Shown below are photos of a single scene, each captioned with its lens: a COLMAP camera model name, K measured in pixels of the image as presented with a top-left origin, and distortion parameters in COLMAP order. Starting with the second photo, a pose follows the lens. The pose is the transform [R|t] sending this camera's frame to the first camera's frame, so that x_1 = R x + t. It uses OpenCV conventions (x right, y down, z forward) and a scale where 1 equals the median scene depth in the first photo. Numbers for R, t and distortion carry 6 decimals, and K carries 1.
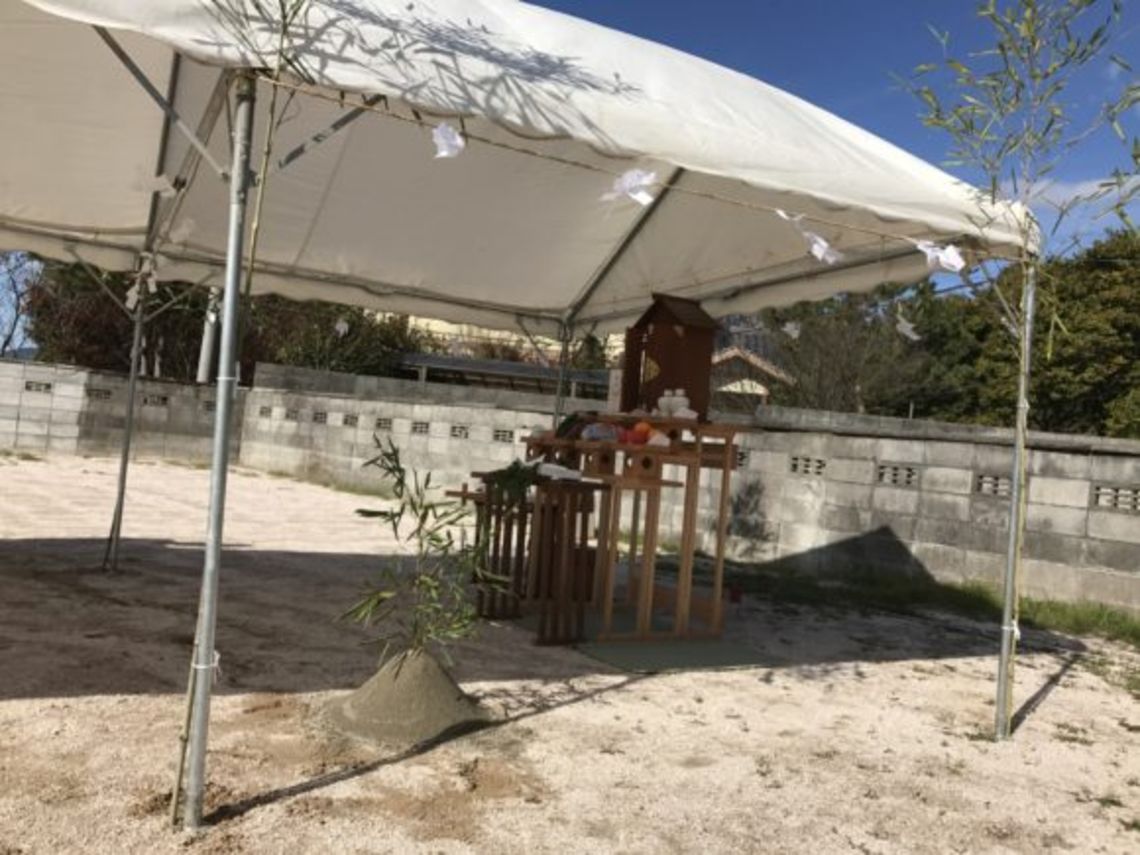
lens RADIAL K [[932.2, 0, 569.6], [0, 932.2, 421.9], [0, 0, 1]] dist [0.033462, -0.020497]
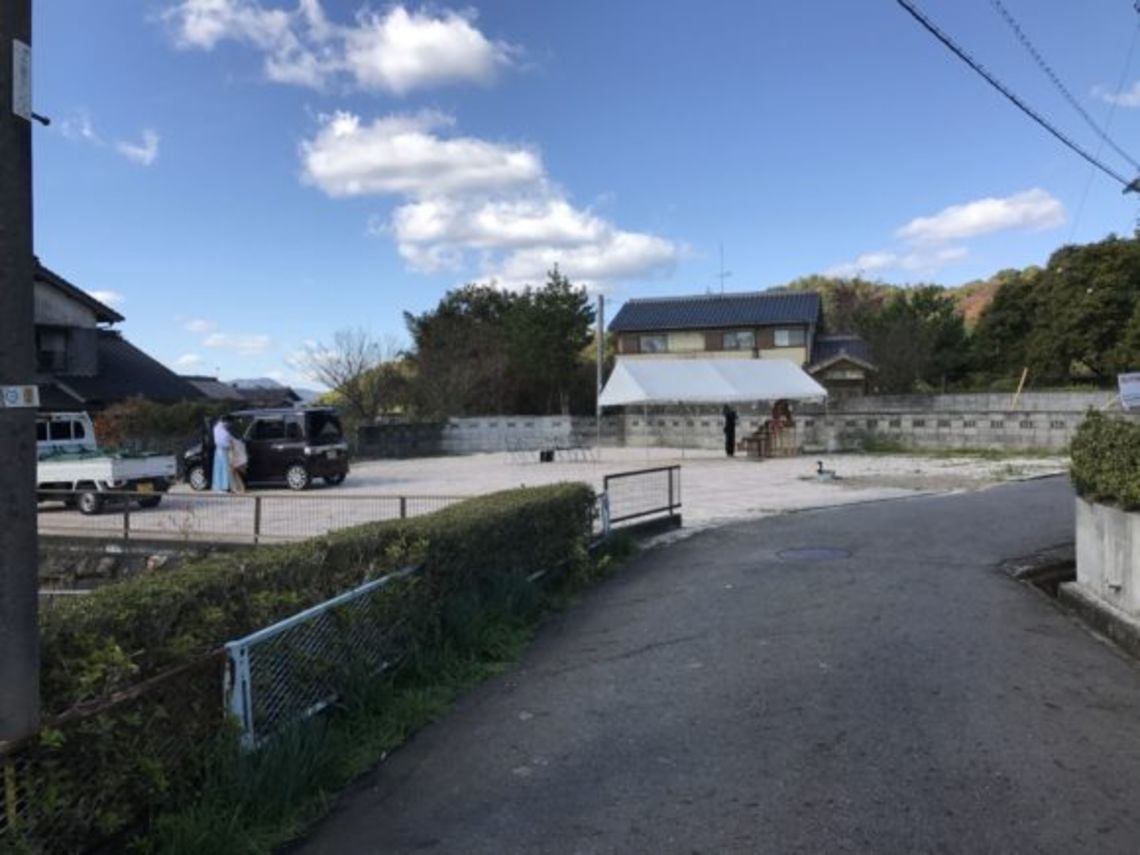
lens RADIAL K [[932.2, 0, 575.5], [0, 932.2, 420.5], [0, 0, 1]] dist [0.033462, -0.020497]
pose [[0.979152, -0.114784, -0.167591, -0.075723], [0.118429, 0.992891, 0.011887, -0.090364], [0.165035, -0.031487, 0.985785, -1.990762]]
